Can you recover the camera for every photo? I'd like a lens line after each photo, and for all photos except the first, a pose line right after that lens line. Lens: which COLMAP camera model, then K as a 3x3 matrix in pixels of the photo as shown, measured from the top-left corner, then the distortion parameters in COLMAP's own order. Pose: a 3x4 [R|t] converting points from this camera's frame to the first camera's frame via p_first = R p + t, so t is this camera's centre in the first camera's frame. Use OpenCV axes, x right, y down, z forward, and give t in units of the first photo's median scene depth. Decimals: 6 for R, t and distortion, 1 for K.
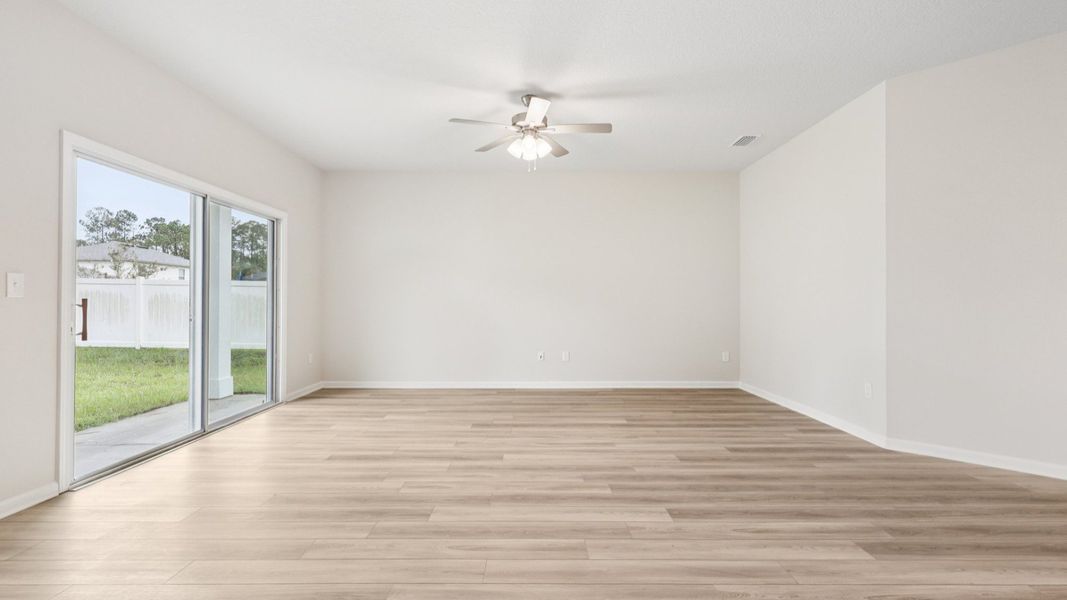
lens RADIAL K [[488.3, 0, 529.0], [0, 488.3, 299.7], [0, 0, 1]] dist [0.001012, 0.000136]
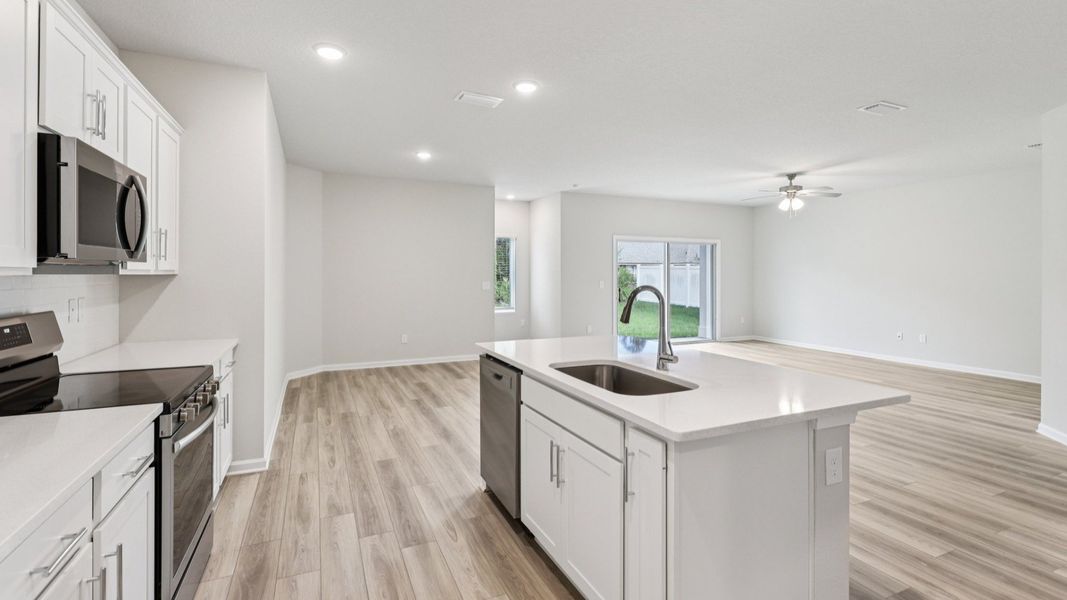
lens RADIAL K [[488.3, 0, 541.8], [0, 488.3, 275.0], [0, 0, 1]] dist [0.001012, 0.000136]
pose [[0.420738, 0.003166, -0.907177, 1.285503], [0.001248, 0.999991, 0.004069, -0.075344], [0.907181, -0.002844, 0.420730, -0.558975]]
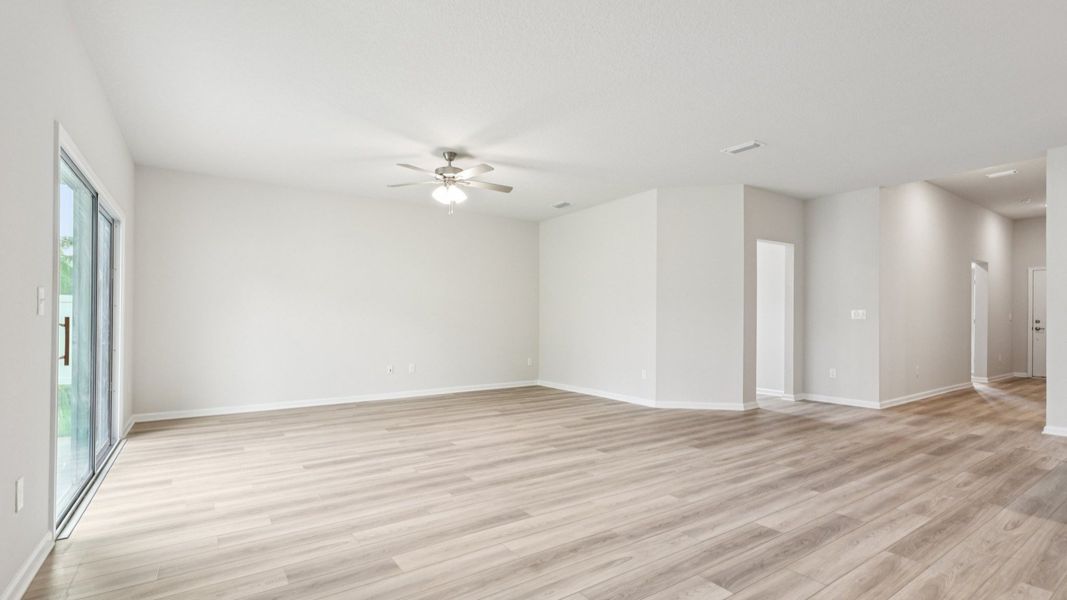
lens RADIAL K [[488.3, 0, 531.8], [0, 488.3, 319.5], [0, 0, 1]] dist [0.001012, 0.000136]
pose [[0.826775, 0.000376, 0.562533, -0.560606], [-0.002952, 0.999989, 0.003671, -0.002887], [-0.562526, -0.004696, 0.826767, -0.144032]]
